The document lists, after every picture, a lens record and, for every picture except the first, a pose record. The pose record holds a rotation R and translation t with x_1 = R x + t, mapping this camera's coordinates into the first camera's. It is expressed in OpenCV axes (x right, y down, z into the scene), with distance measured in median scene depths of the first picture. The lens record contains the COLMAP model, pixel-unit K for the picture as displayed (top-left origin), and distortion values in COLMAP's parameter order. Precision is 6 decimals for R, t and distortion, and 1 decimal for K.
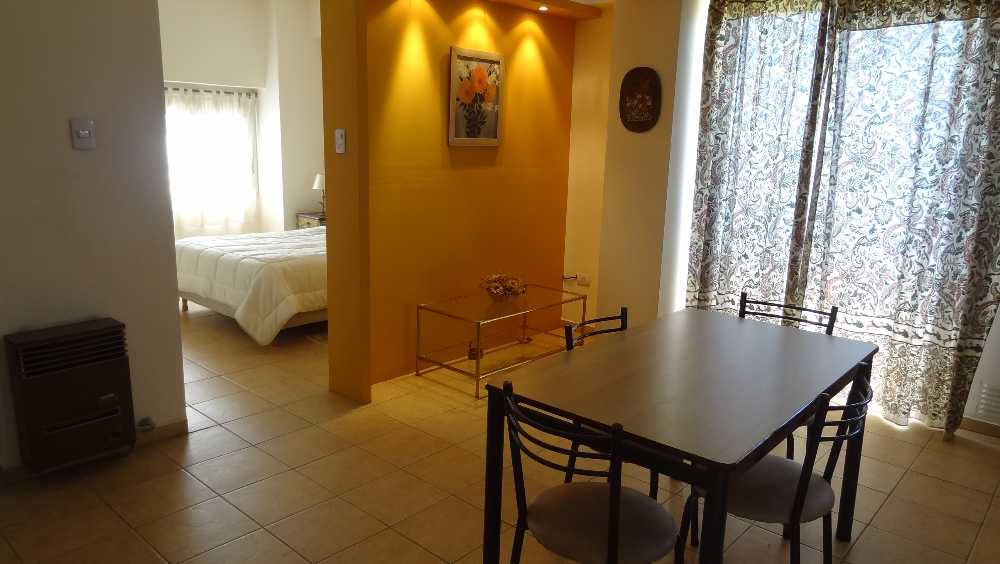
lens RADIAL K [[699.8, 0, 500.0], [0, 699.8, 282.0], [0, 0, 1]] dist [0.023875, 0.000877]
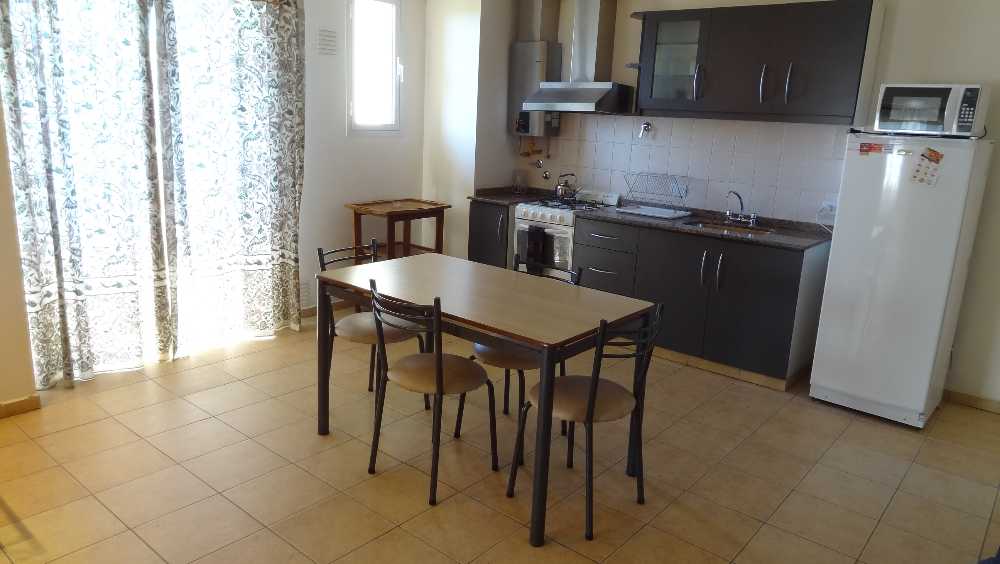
lens RADIAL K [[699.8, 0, 500.0], [0, 699.8, 282.0], [0, 0, 1]] dist [0.023875, 0.000877]
pose [[-0.025853, -0.270955, 0.962245, -0.617576], [0.165177, 0.948178, 0.271432, -0.157407], [-0.985925, 0.165958, 0.020243, 0.593199]]
